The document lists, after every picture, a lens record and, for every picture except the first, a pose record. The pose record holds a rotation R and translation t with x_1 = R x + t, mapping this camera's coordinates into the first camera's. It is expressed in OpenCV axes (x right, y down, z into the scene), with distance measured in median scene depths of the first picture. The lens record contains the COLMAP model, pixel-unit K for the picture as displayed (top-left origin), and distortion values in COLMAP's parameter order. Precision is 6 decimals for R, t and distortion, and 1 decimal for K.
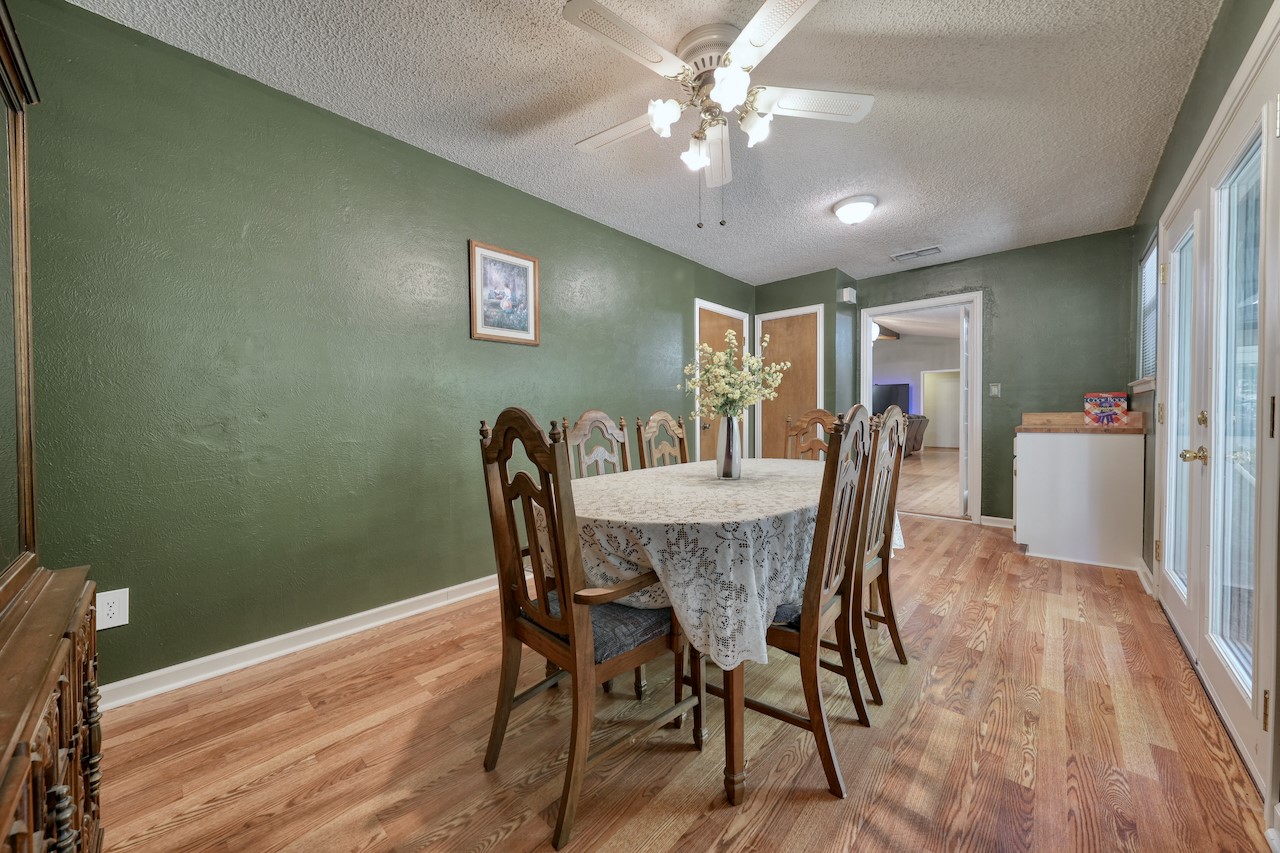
lens RADIAL K [[452.6, 0, 640.0], [0, 452.6, 426.5], [0, 0, 1]] dist [0.000167, -0.000004]
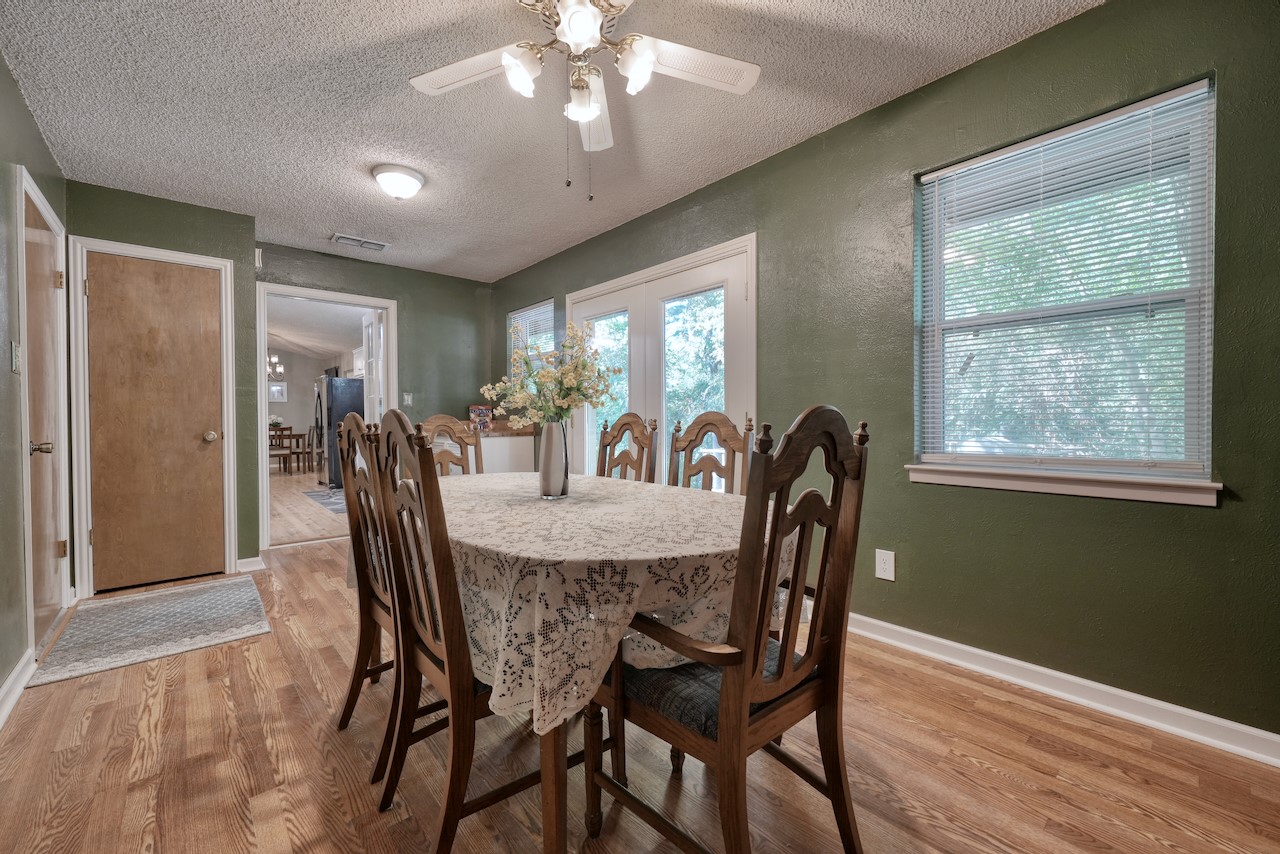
lens RADIAL K [[513.8, 0, 640.0], [0, 513.8, 427.0], [0, 0, 1]] dist [-0.000015, 0.000056]
pose [[0.098876, -0.008028, 0.995067, -0.447885], [0.030767, 0.999514, 0.005006, -0.007820], [-0.994624, 0.030120, 0.099075, 0.465348]]
